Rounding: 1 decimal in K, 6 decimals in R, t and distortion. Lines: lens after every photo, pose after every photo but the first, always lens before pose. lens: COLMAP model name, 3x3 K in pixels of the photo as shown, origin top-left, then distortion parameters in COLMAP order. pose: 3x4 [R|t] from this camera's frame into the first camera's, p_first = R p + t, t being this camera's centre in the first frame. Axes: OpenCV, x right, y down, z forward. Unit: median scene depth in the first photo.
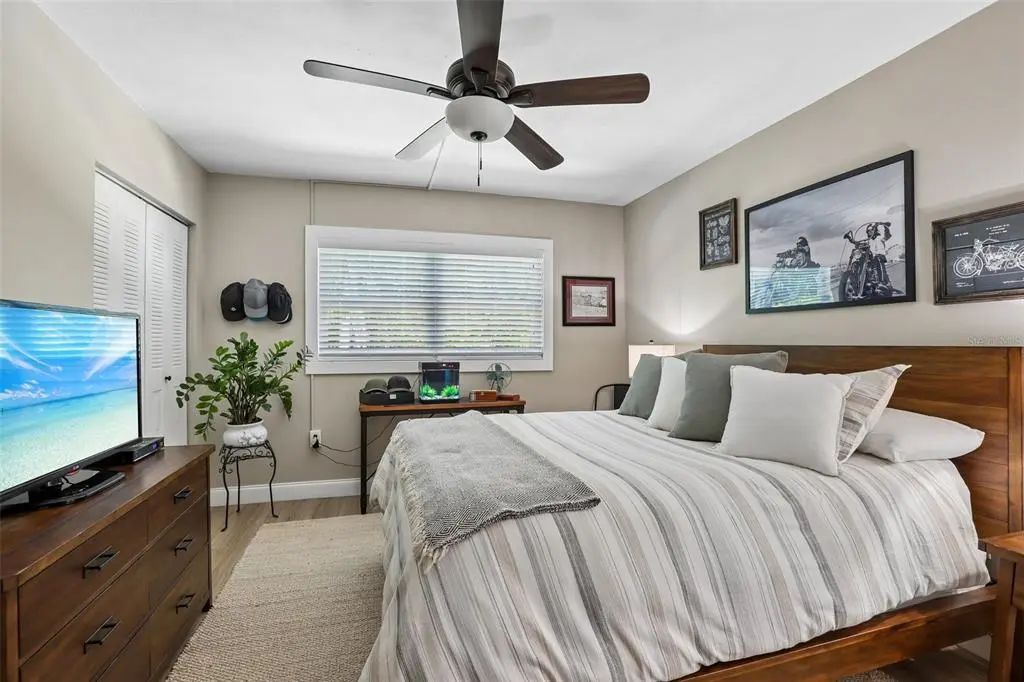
lens RADIAL K [[467.3, 0, 509.4], [0, 467.3, 342.9], [0, 0, 1]] dist [-0.055164, 0.019662]
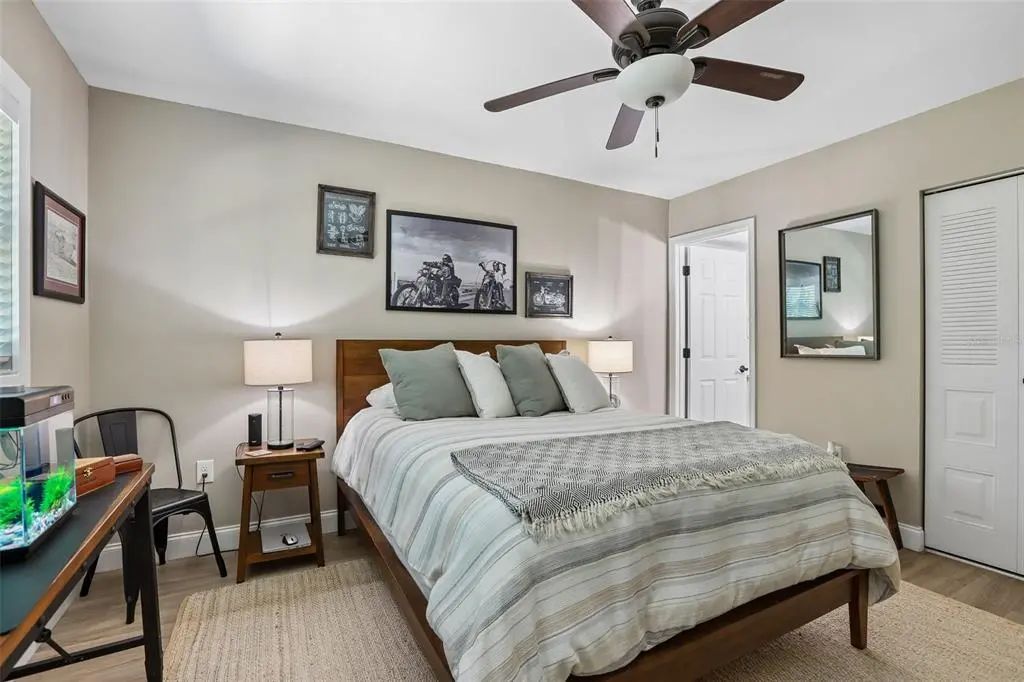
lens RADIAL K [[467.3, 0, 509.4], [0, 467.3, 342.9], [0, 0, 1]] dist [-0.055164, 0.019662]
pose [[-0.207451, 0.005294, 0.978231, -0.731437], [0.002182, 0.999985, -0.004949, 0.021312], [-0.978243, 0.001108, -0.207460, 1.228701]]
